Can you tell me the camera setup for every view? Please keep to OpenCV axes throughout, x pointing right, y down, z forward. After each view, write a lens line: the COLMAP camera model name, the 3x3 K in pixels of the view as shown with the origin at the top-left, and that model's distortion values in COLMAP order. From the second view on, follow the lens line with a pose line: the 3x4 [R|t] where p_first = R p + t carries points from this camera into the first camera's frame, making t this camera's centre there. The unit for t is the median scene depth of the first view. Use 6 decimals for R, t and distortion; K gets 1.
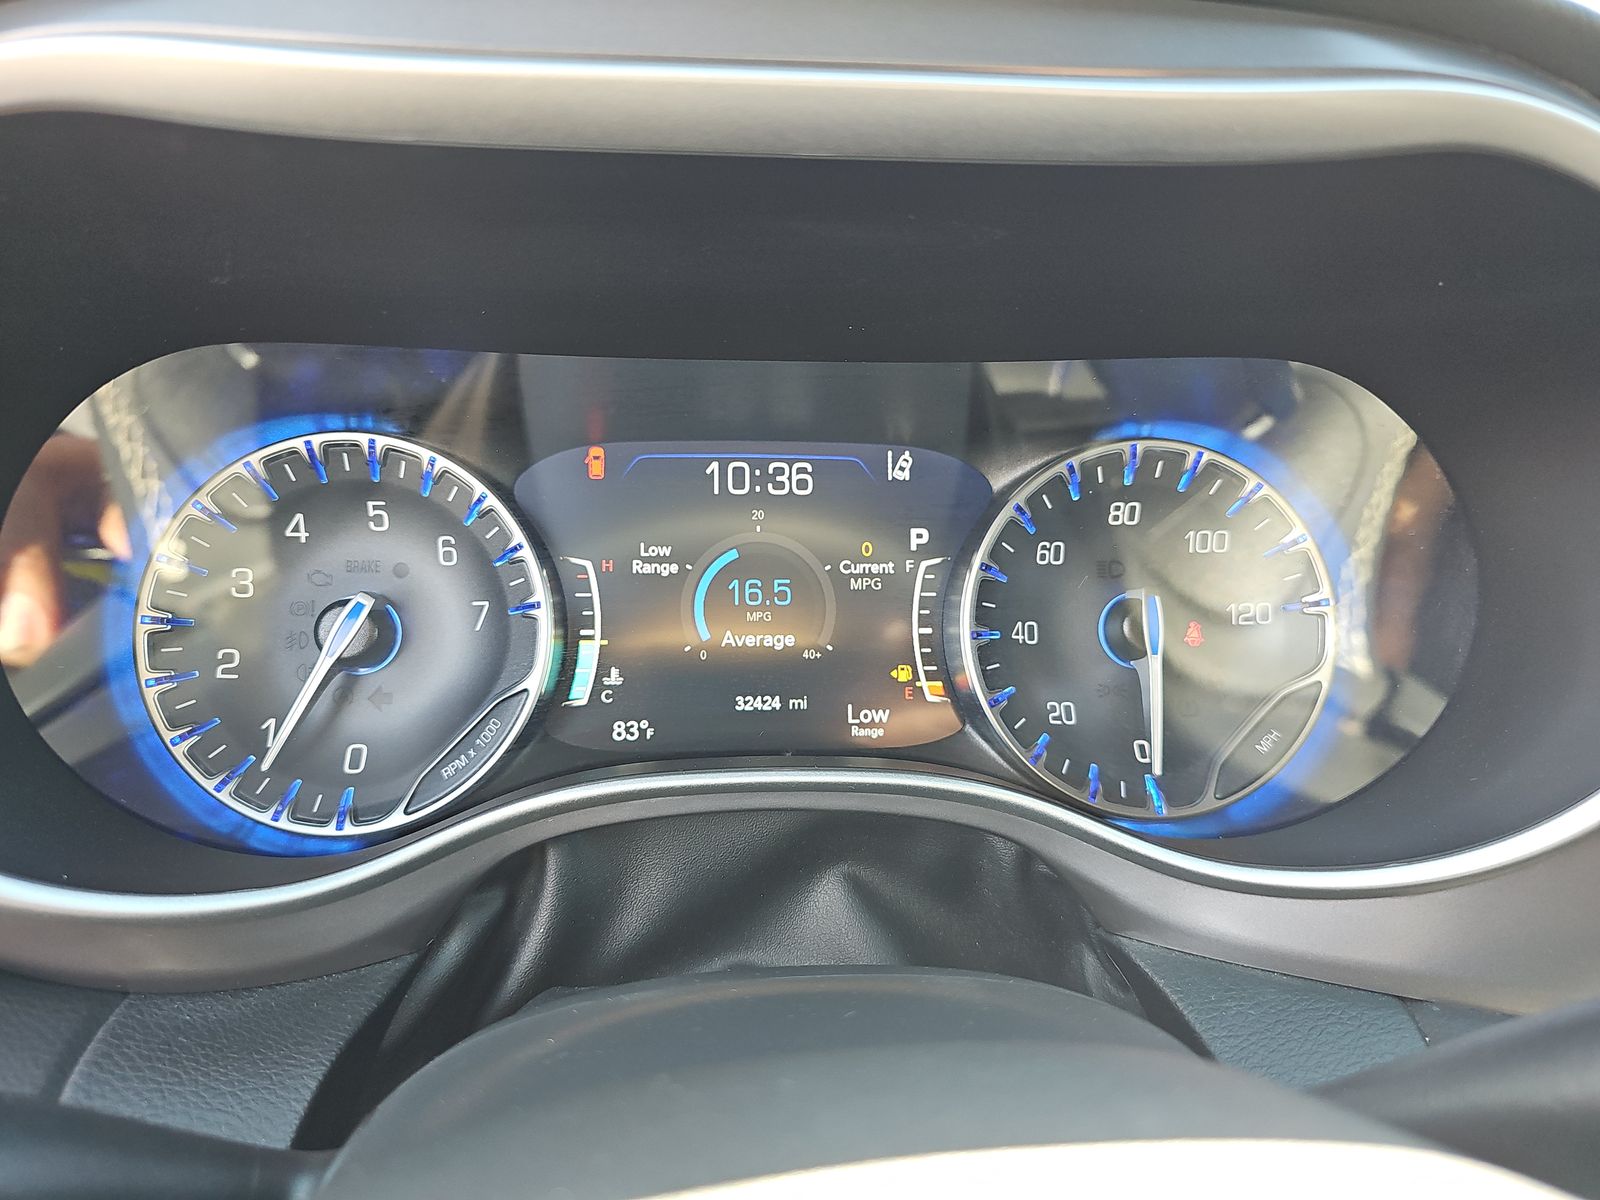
lens RADIAL K [[1085.1, 0, 796.9], [0, 1085.1, 605.6], [0, 0, 1]] dist [0.004540, -0.001421]
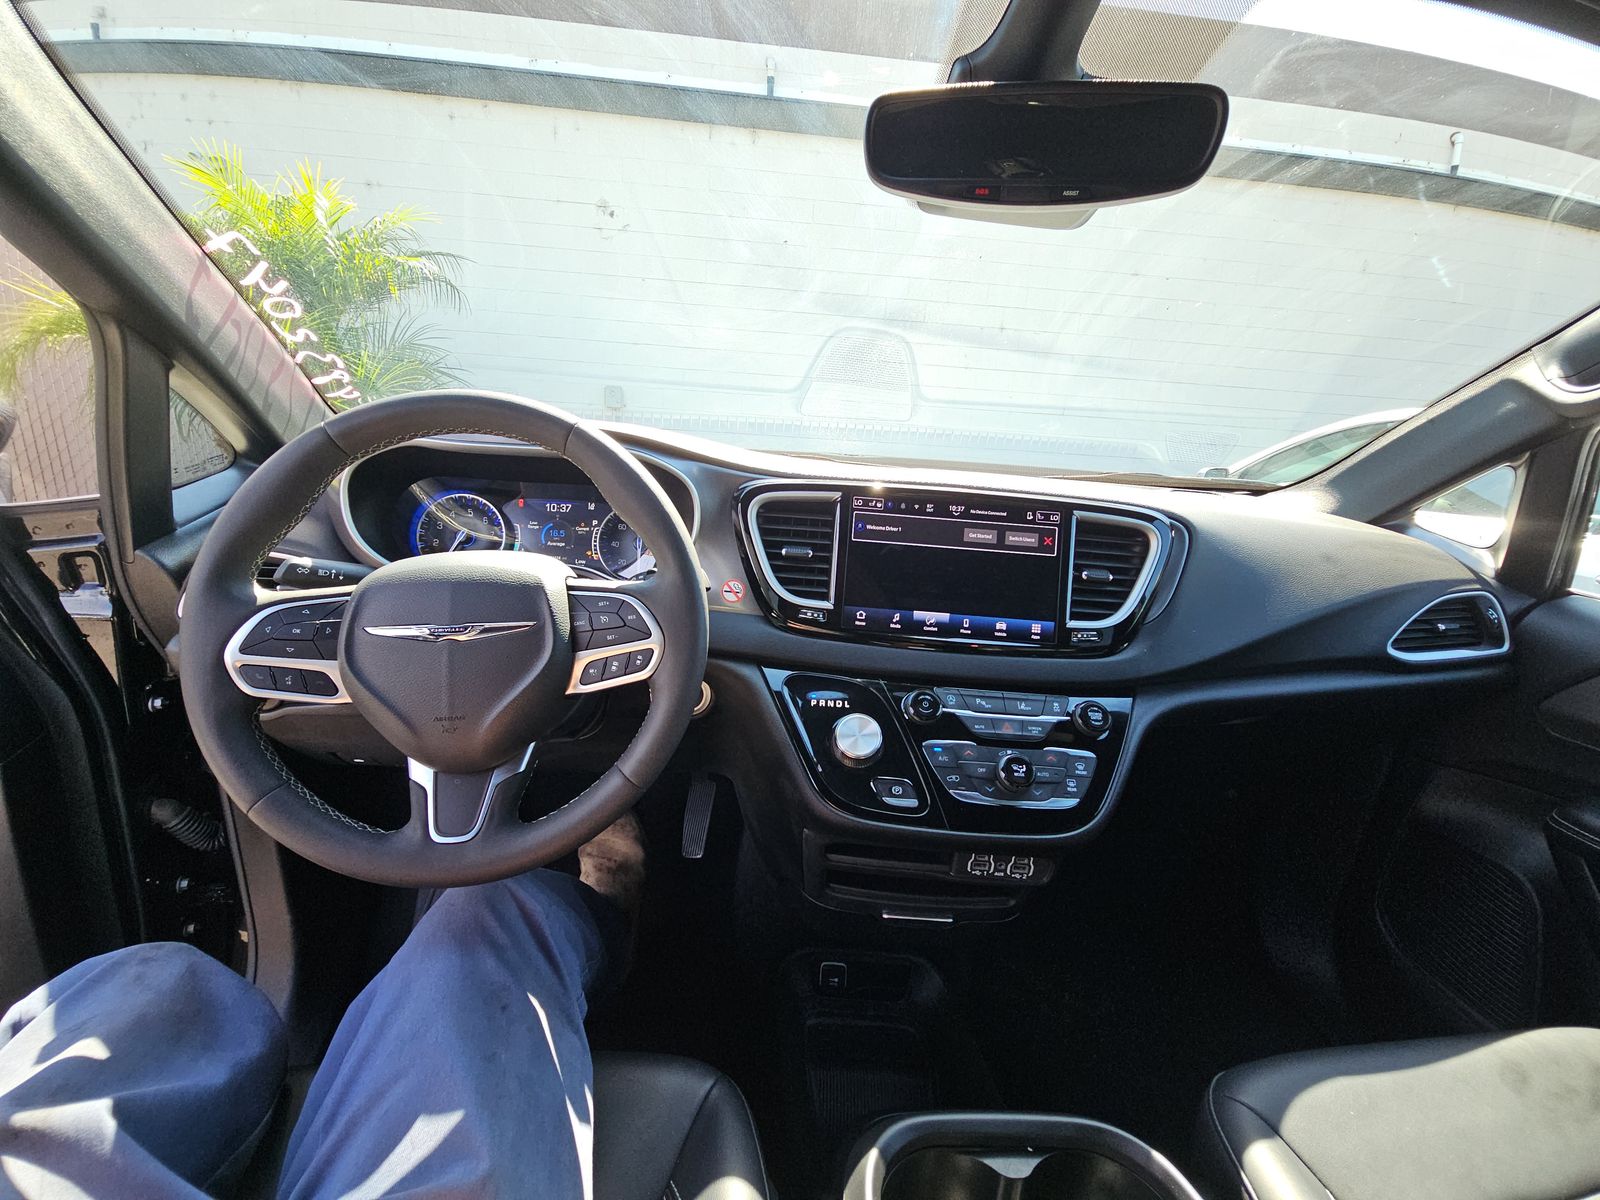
lens RADIAL K [[636.7, 0, 794.7], [0, 636.7, 599.5], [0, 0, 1]] dist [0.007263, -0.009213]
pose [[0.999160, 0.035728, 0.020060, 0.935048], [-0.035671, 0.999358, -0.003190, 0.242358], [-0.020161, 0.002472, 0.999794, -1.707632]]
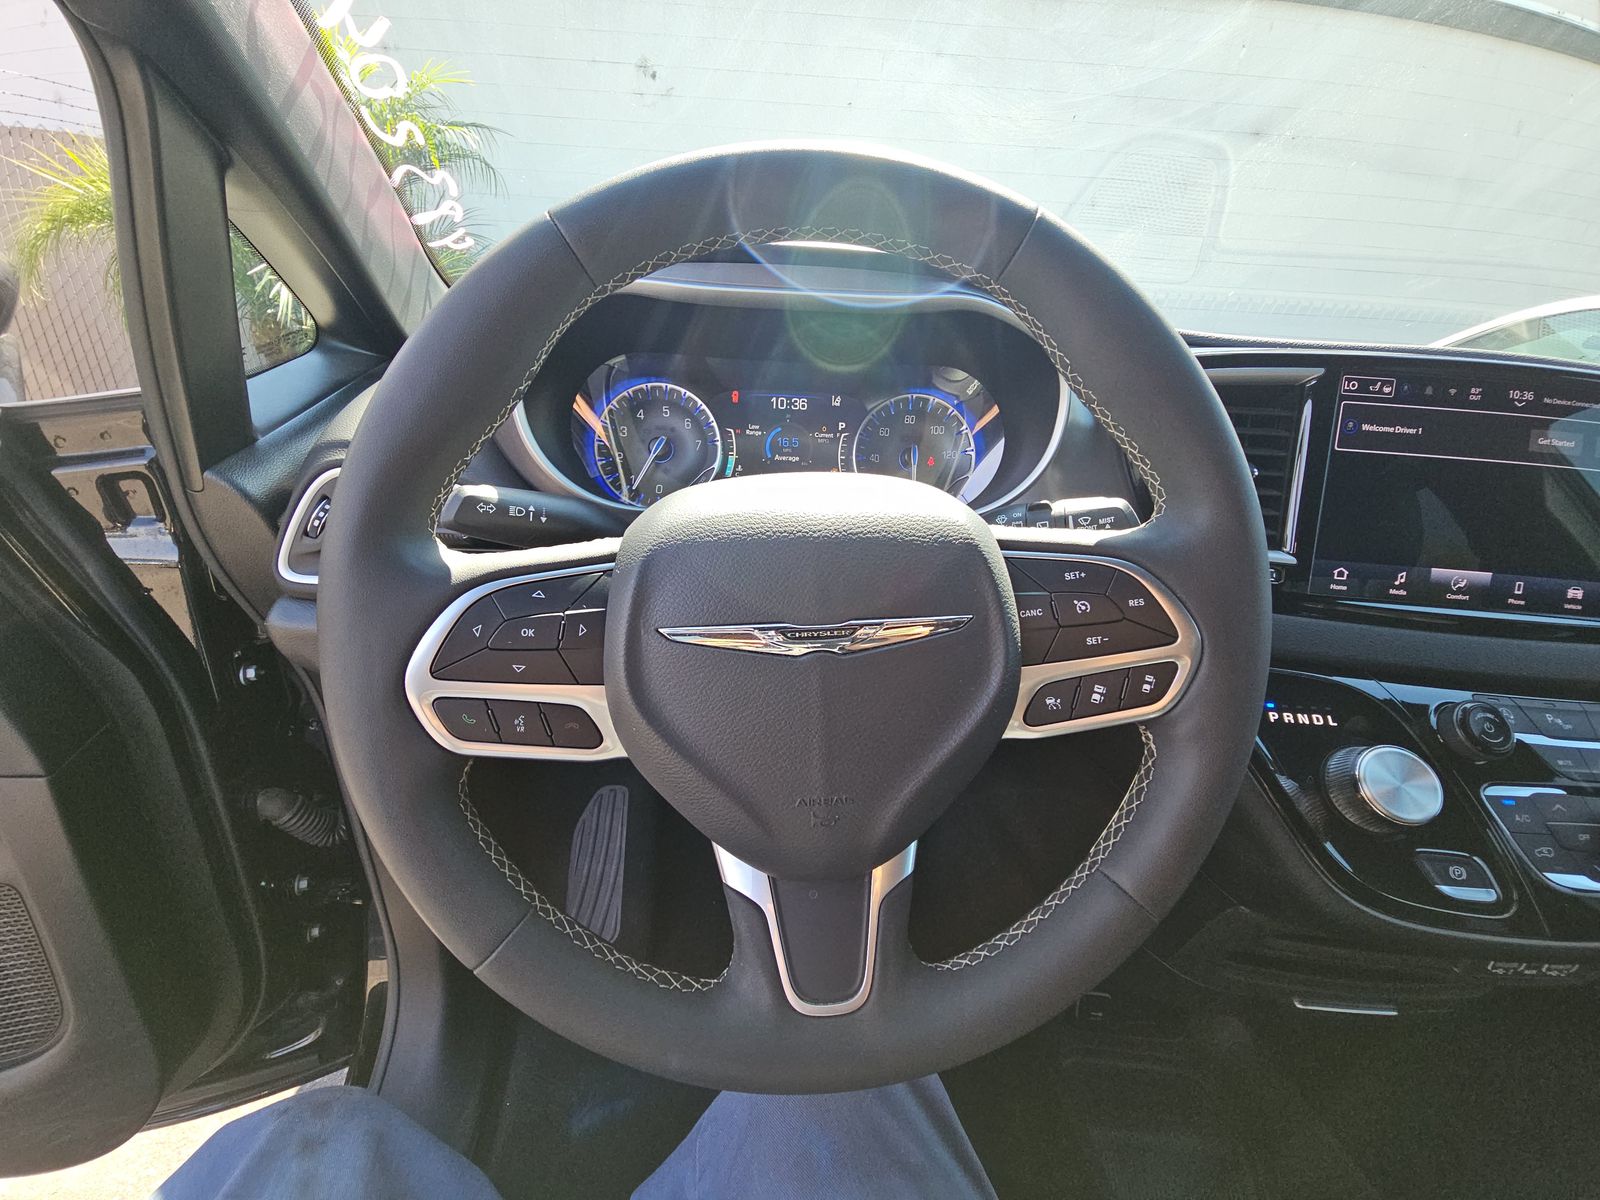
lens RADIAL K [[636.7, 0, 794.8], [0, 636.7, 595.7], [0, 0, 1]] dist [0.007263, -0.009213]
pose [[0.998893, 0.038943, -0.026374, 0.050341], [-0.035201, 0.990899, 0.129926, 0.189271], [0.031194, -0.128854, 0.991173, -0.856997]]
